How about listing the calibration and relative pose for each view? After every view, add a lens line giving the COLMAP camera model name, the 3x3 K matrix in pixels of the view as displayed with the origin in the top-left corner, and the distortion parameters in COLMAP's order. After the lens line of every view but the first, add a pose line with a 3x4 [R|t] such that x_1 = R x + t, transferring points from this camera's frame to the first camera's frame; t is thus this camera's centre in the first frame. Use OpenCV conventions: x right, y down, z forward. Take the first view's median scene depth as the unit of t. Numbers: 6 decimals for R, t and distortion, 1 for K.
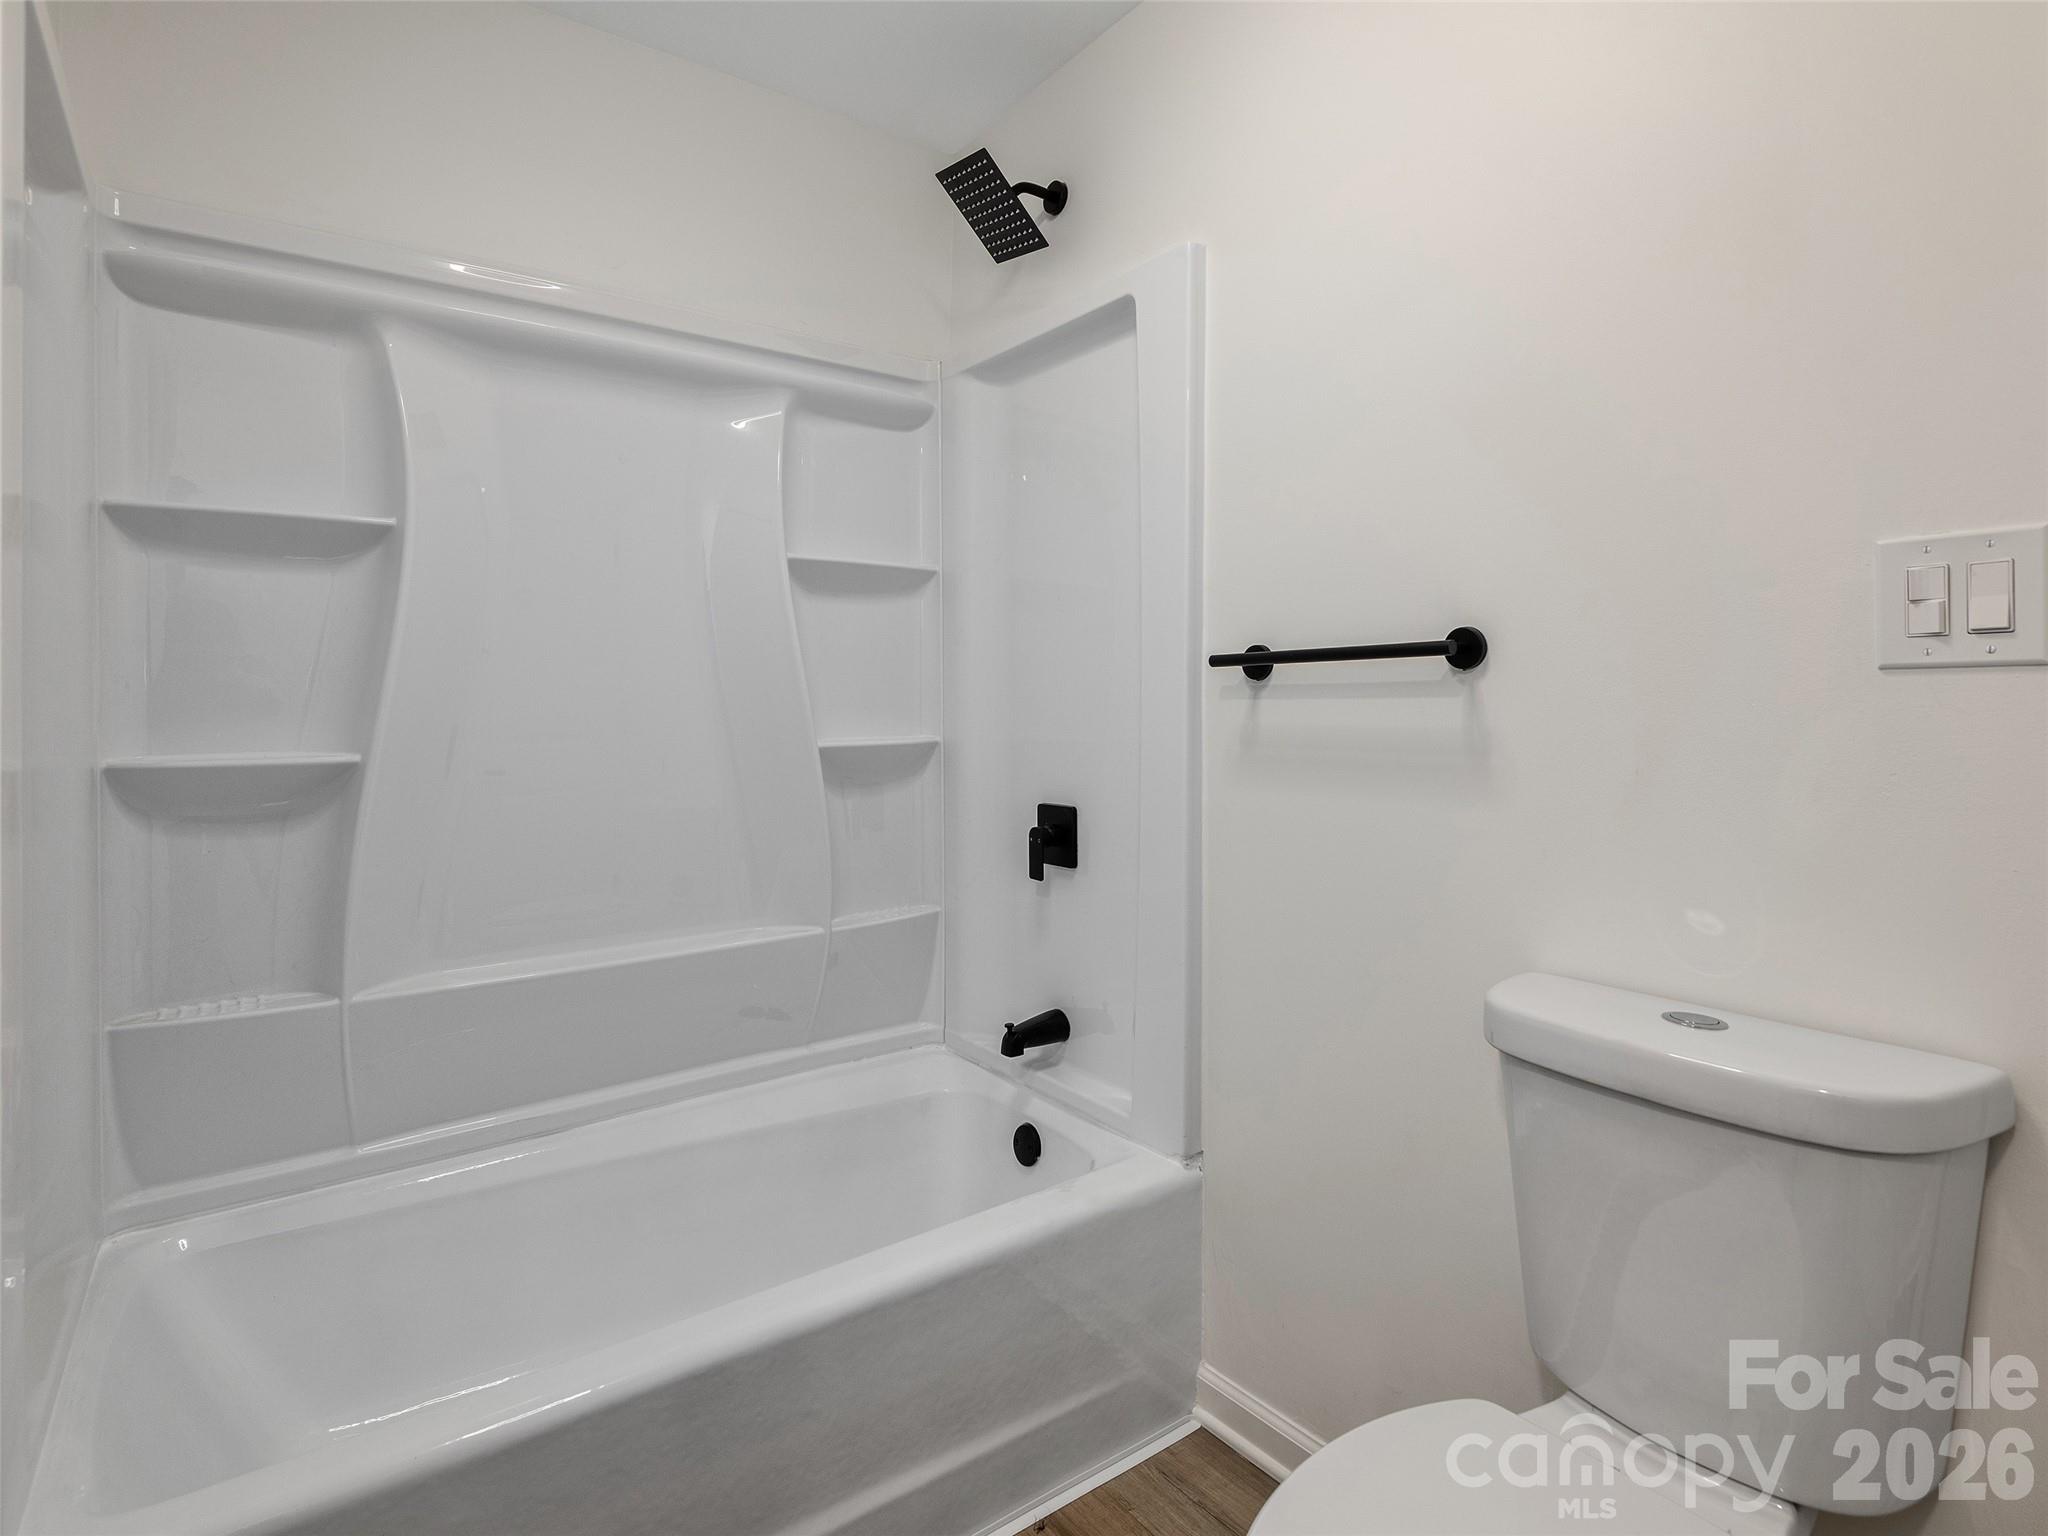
lens RADIAL K [[1049.4, 0, 1040.5], [0, 1049.4, 767.6], [0, 0, 1]] dist [0.039915, -0.027586]
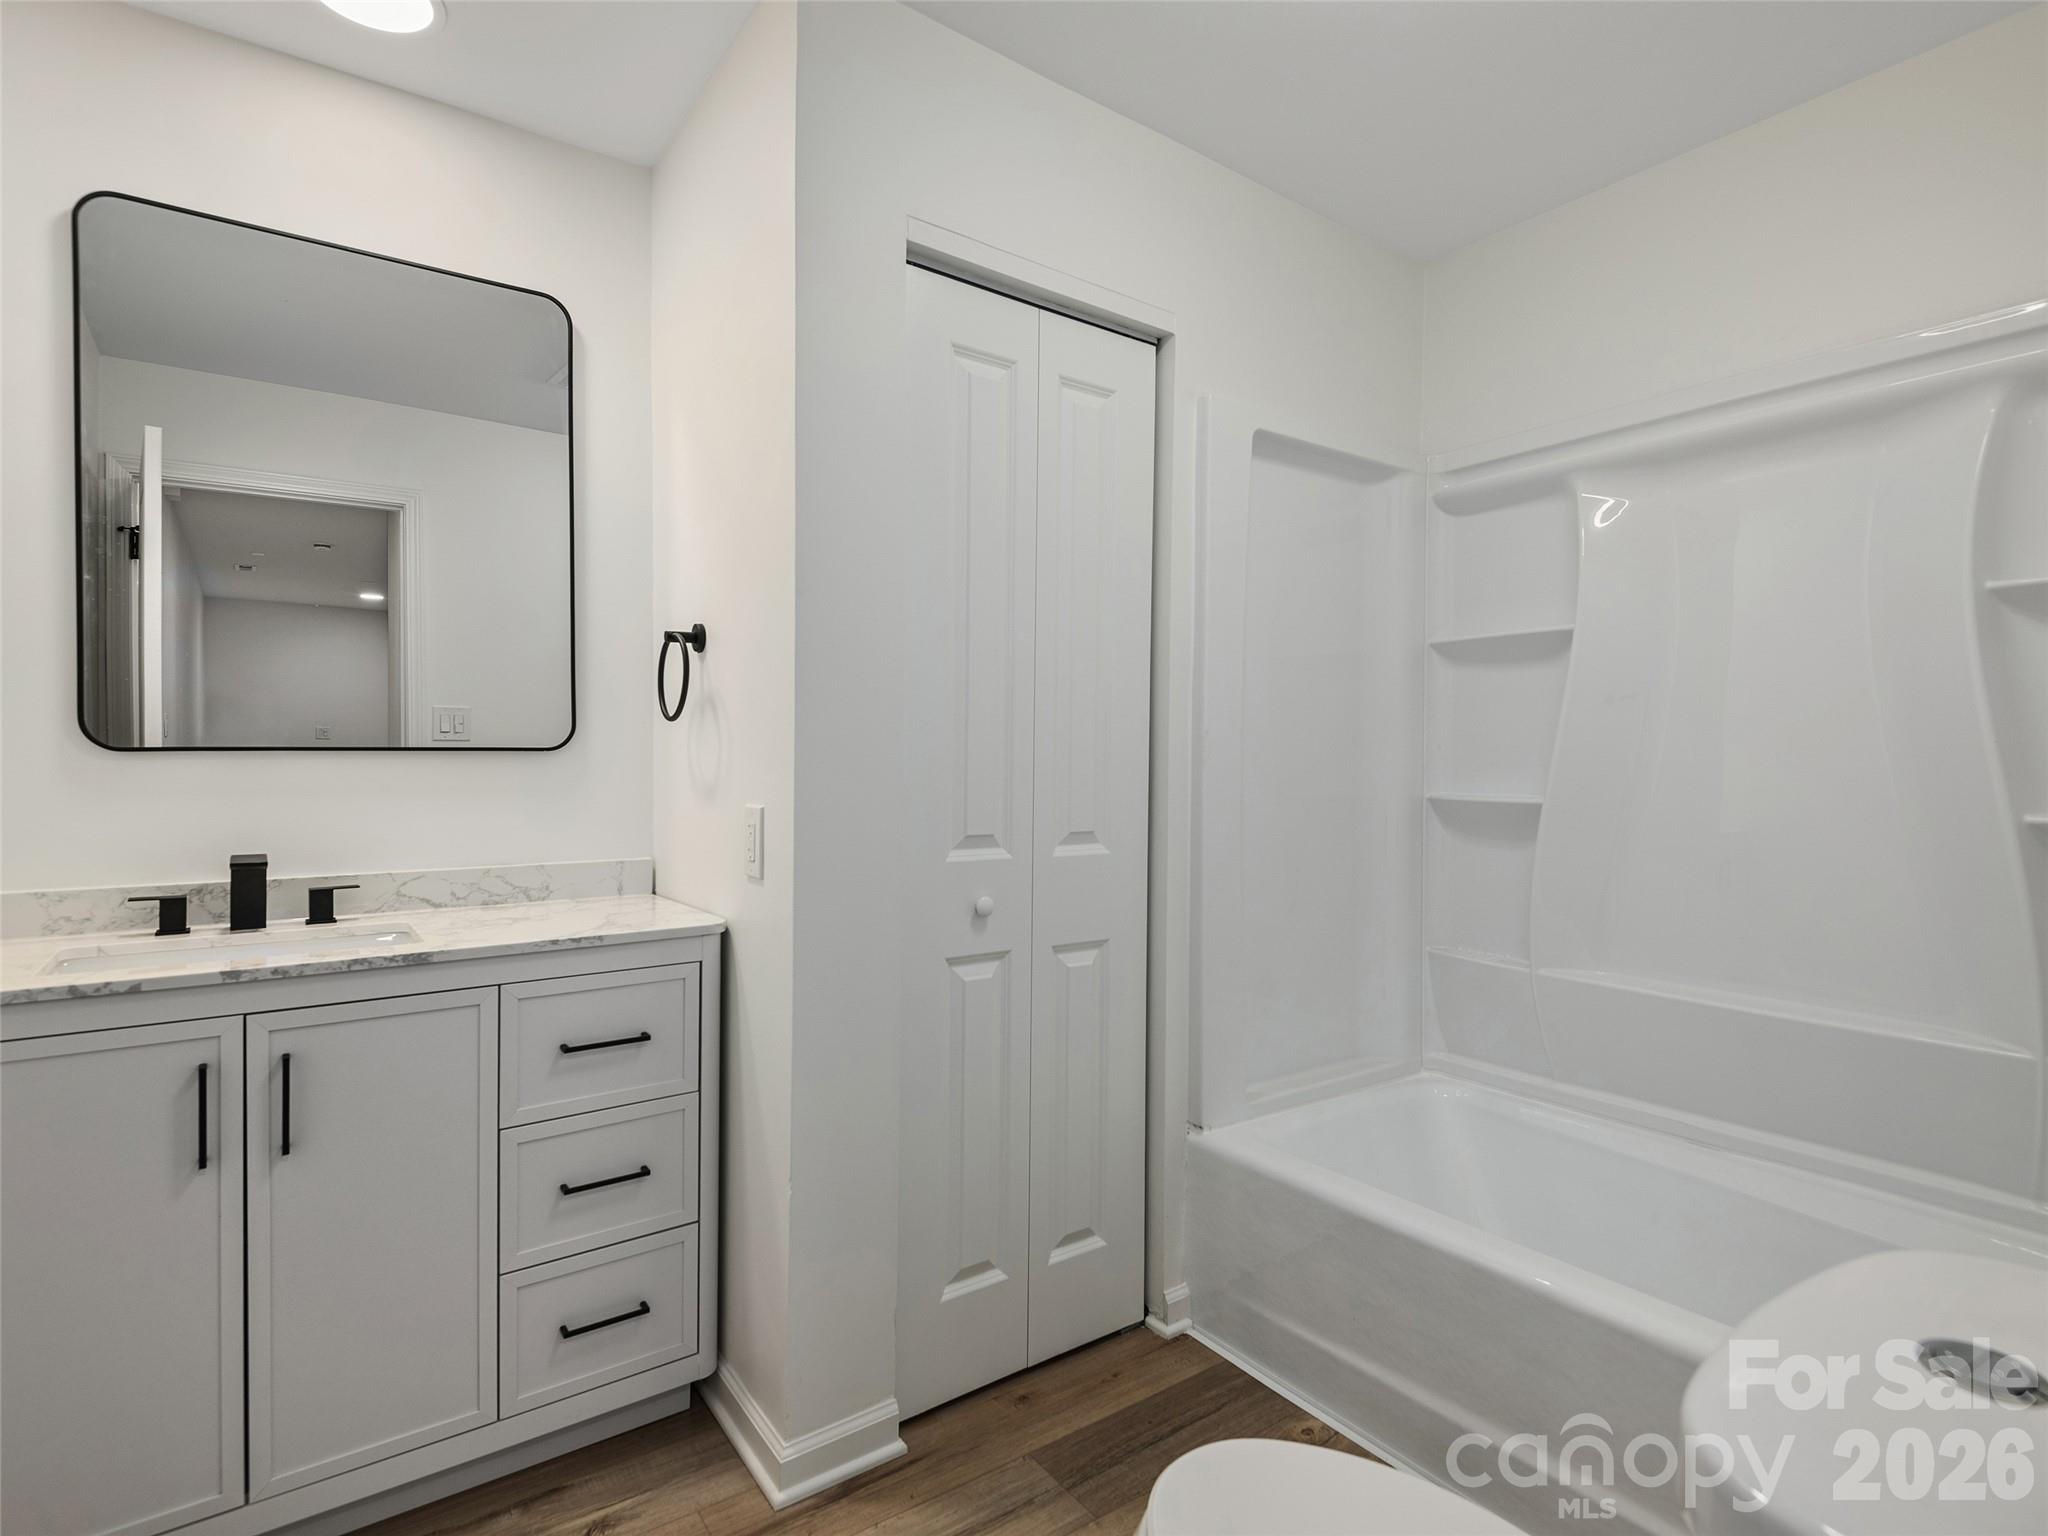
lens RADIAL K [[1032.8, 0, 1024.0], [0, 1032.8, 768.0], [0, 0, 1]] dist [0.037691, -0.025741]
pose [[-0.025912, 0.042417, -0.998764, 0.741014], [-0.020366, 0.998870, 0.042950, -0.097851], [0.999457, 0.021453, -0.025019, 0.355399]]
